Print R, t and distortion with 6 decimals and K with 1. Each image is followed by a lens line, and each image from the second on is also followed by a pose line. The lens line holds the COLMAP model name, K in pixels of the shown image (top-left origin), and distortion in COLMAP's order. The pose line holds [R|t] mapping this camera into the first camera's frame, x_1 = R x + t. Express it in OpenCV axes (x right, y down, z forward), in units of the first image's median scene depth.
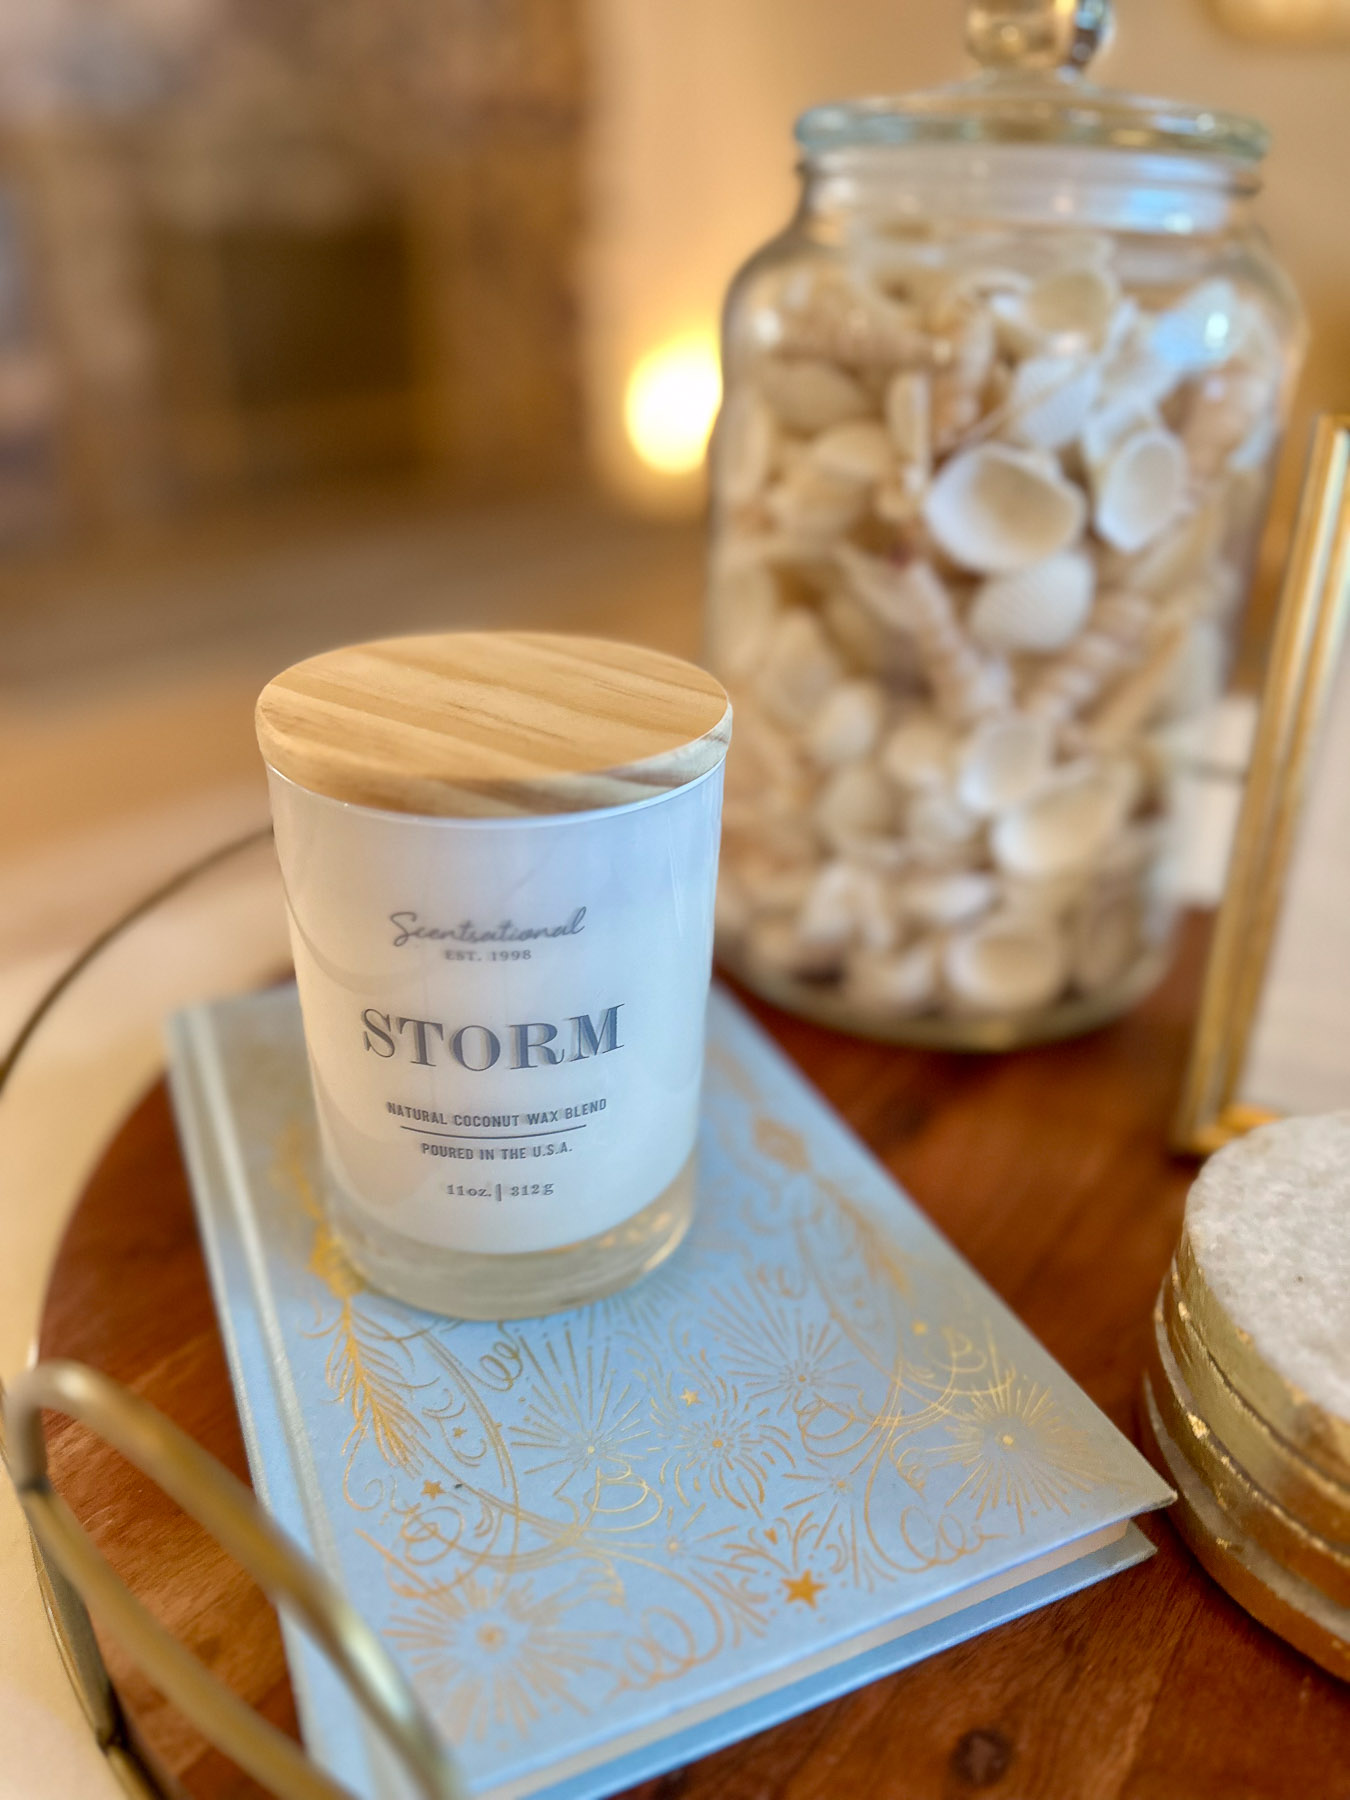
lens RADIAL K [[1310.8, 0, 675.0], [0, 1310.8, 900.0], [0, 0, 1]] dist [0.038958, -0.103842]
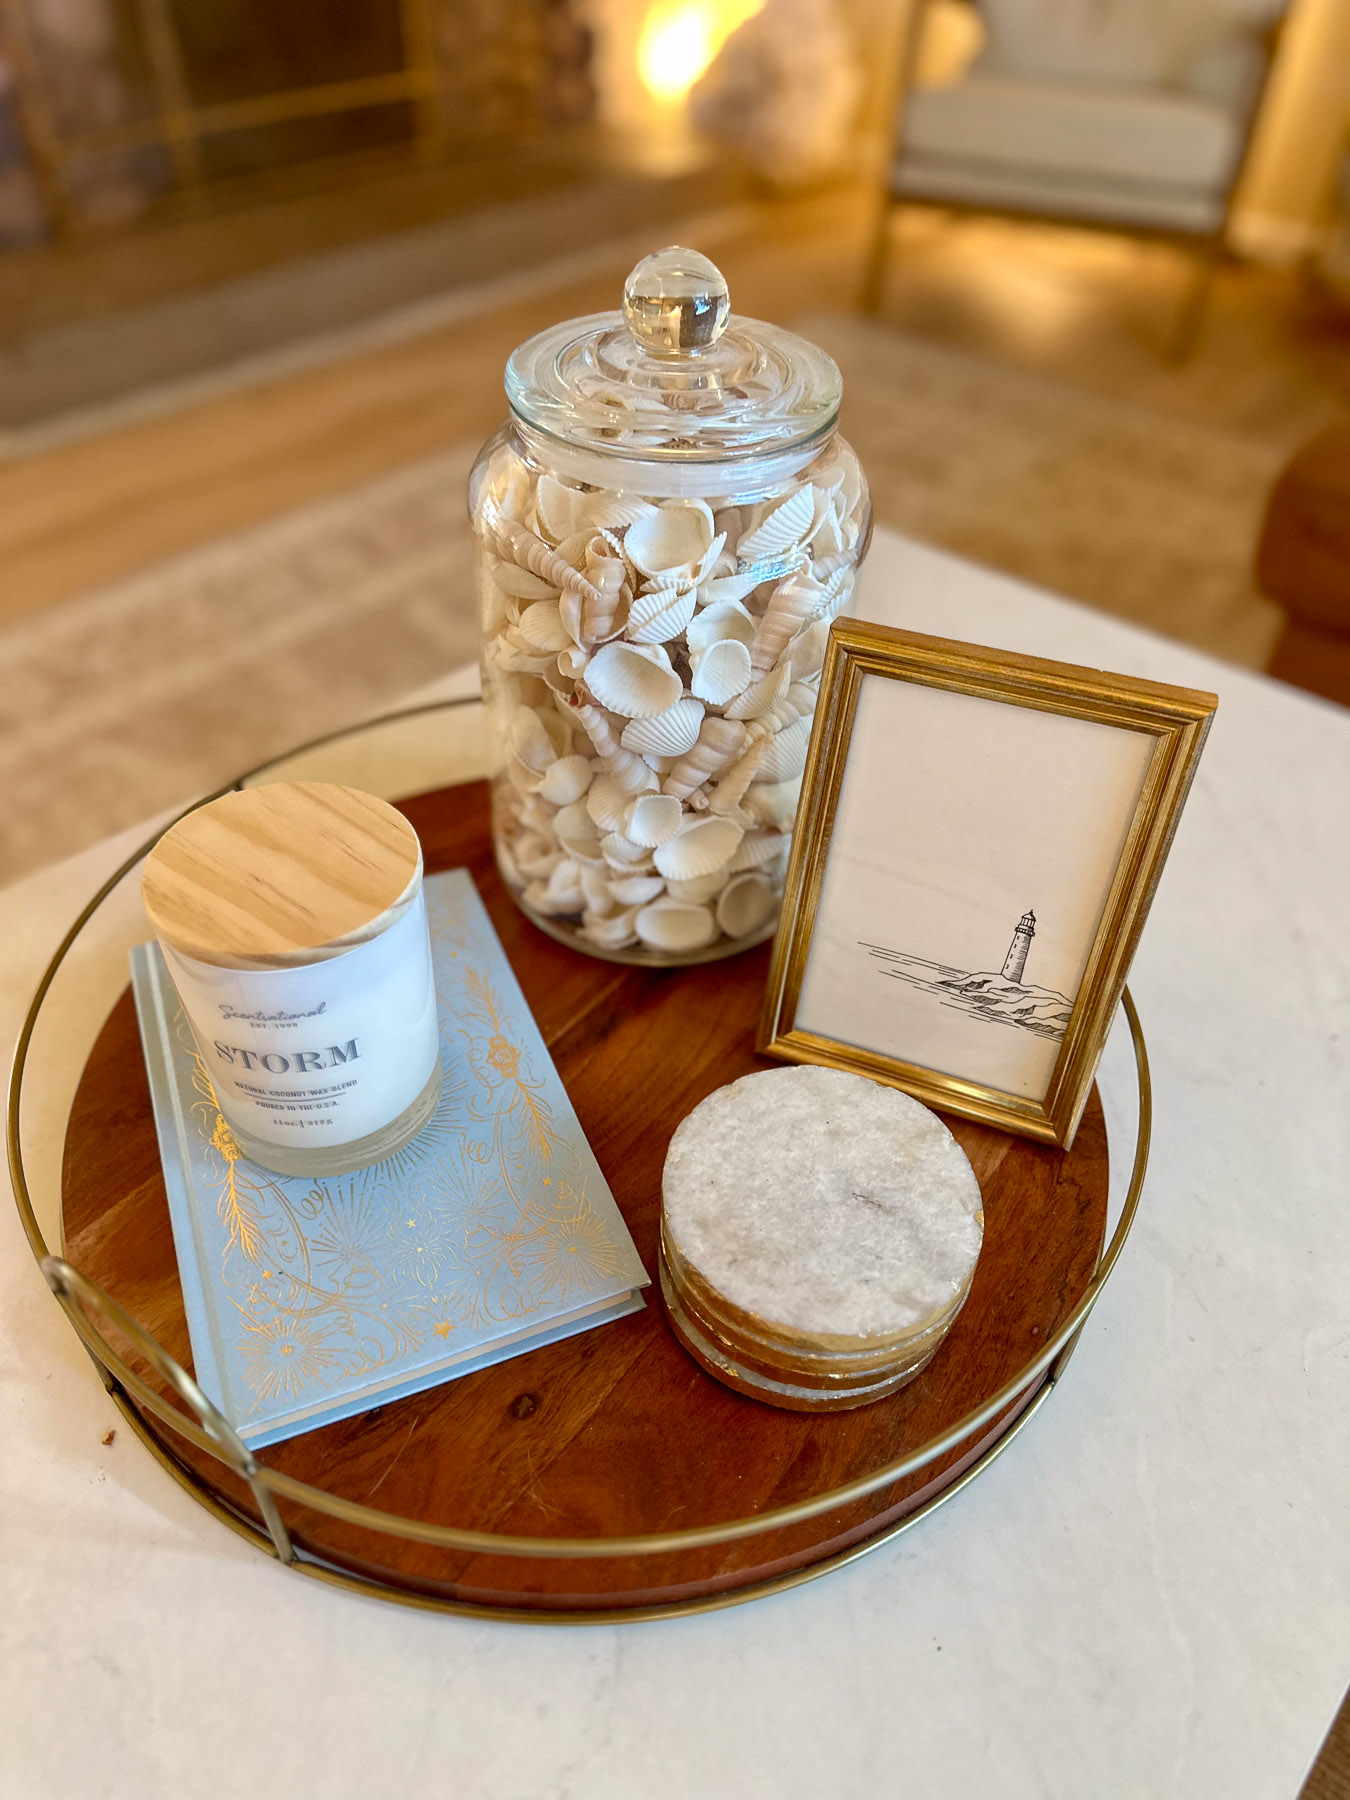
lens RADIAL K [[1254.7, 0, 675.0], [0, 1254.7, 900.0], [0, 0, 1]] dist [0.197223, -0.445290]
pose [[0.999723, 0.017213, -0.016045, 0.419398], [-0.012300, 0.963535, 0.267299, -0.573398], [0.020061, -0.267027, 0.963480, -0.642140]]
